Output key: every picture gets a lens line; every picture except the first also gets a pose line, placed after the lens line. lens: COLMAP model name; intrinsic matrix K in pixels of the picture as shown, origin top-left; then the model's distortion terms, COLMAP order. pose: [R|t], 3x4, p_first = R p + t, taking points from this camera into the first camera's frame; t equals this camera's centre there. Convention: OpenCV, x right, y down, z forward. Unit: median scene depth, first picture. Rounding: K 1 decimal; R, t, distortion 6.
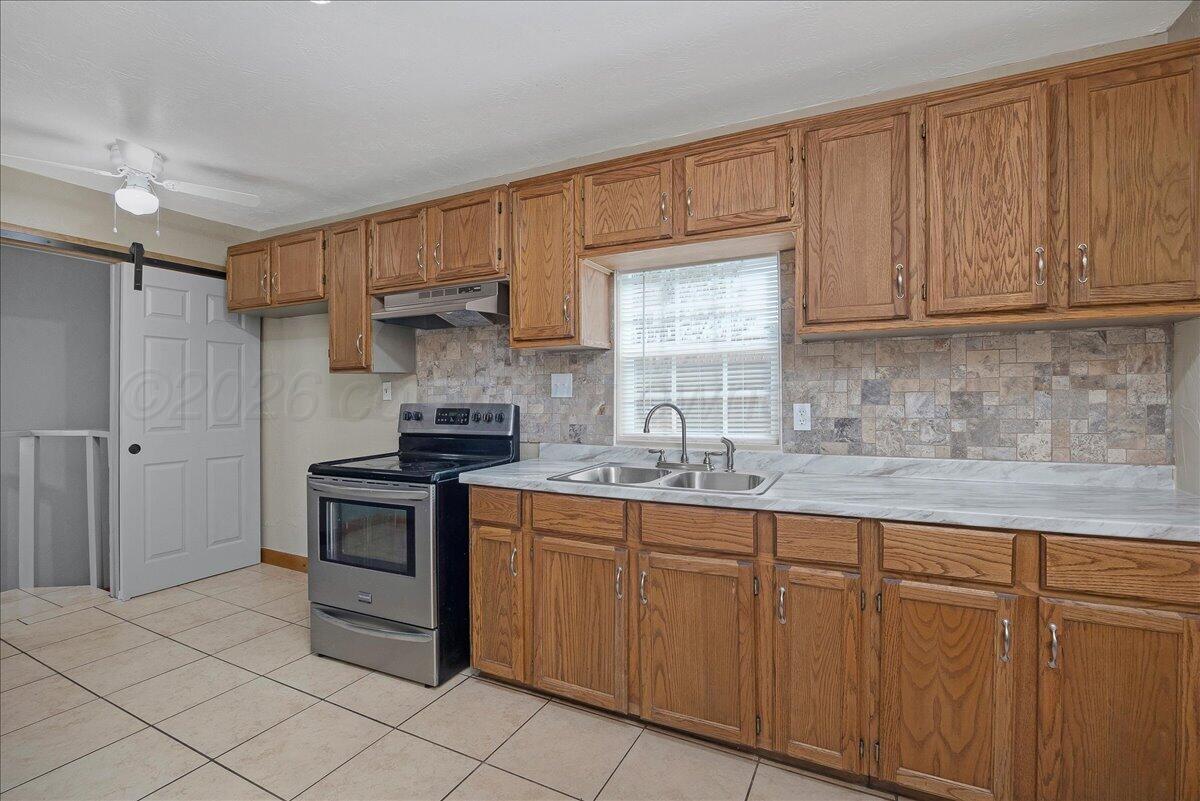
lens RADIAL K [[541.6, 0, 604.6], [0, 541.6, 396.5], [0, 0, 1]] dist [-0.019123, 0.000193]
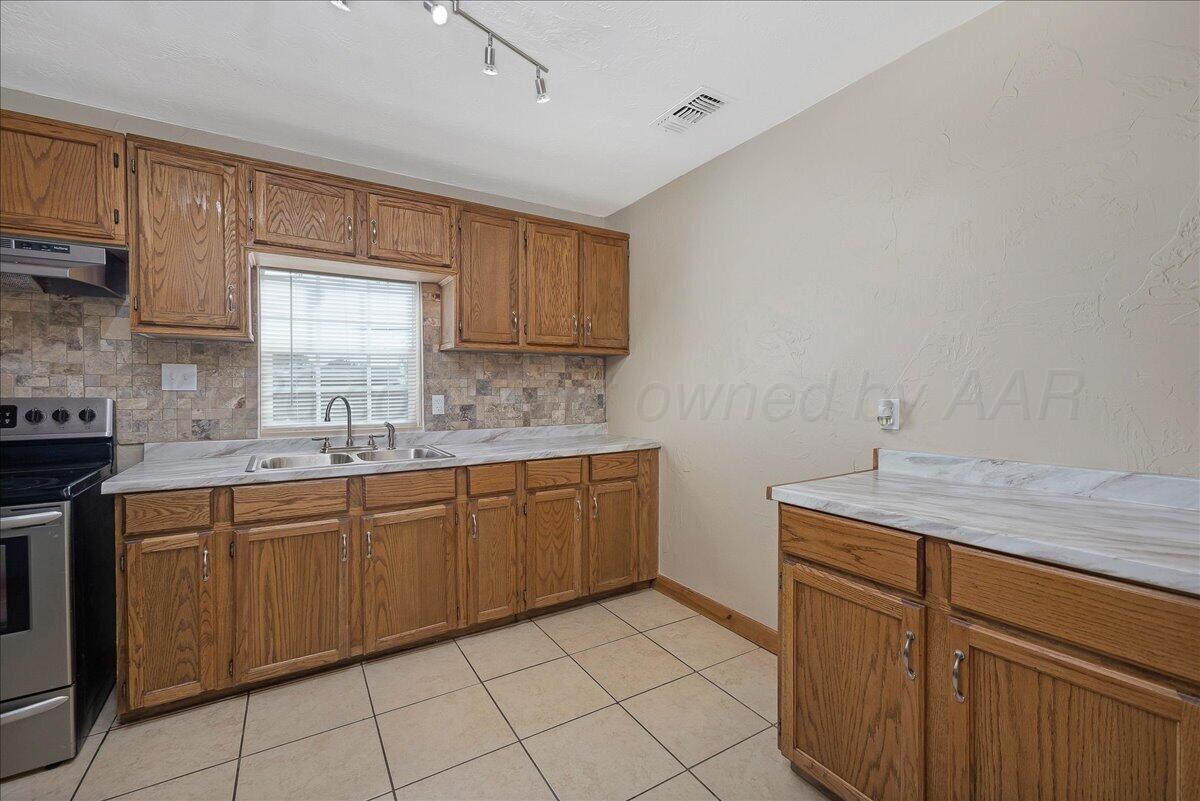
lens RADIAL K [[498.6, 0, 598.7], [0, 498.6, 396.4], [0, 0, 1]] dist [0.000896, 0.000072]
pose [[0.526907, -0.006886, 0.849895, -0.523012], [-0.000437, 0.999965, 0.008373, 0.005275], [-0.849923, -0.004783, 0.526885, -0.035404]]
